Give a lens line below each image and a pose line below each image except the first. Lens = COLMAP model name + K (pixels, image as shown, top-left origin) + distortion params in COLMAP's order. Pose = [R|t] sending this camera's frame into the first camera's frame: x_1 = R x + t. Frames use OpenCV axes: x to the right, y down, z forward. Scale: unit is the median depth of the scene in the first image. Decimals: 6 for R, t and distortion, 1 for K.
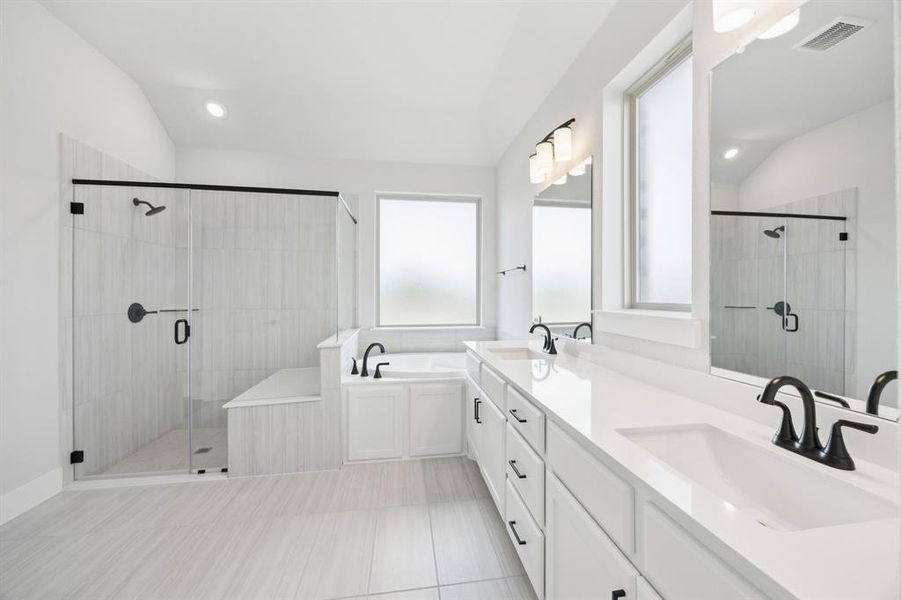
lens RADIAL K [[344.2, 0, 455.3], [0, 344.2, 296.6], [0, 0, 1]] dist [-0.002835, -0.000206]
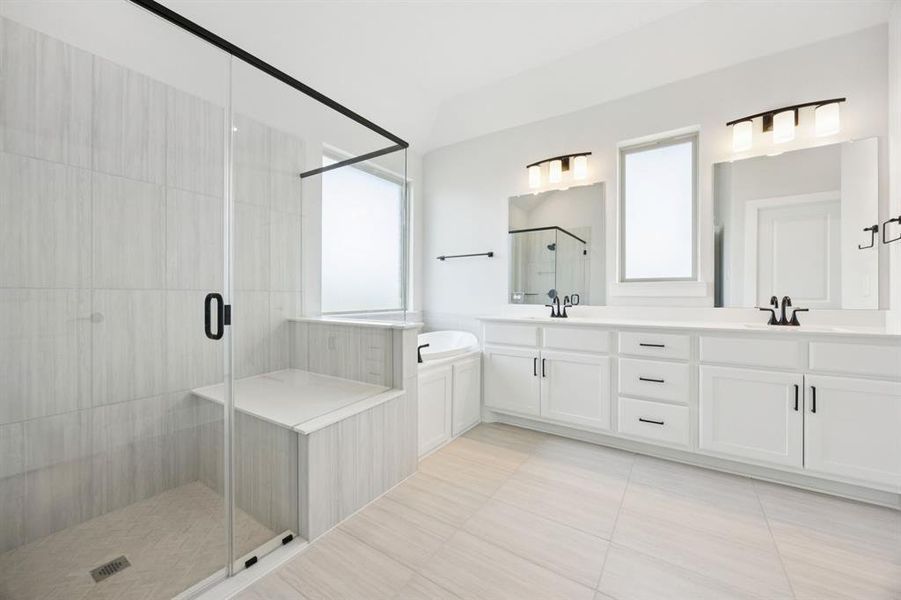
lens RADIAL K [[344.2, 0, 455.3], [0, 344.2, 296.6], [0, 0, 1]] dist [-0.002835, -0.000206]
pose [[0.672271, -0.004447, 0.740292, -0.933243], [0.004220, 0.999989, 0.002176, 0.072259], [-0.740293, 0.001661, 0.672282, 0.370143]]
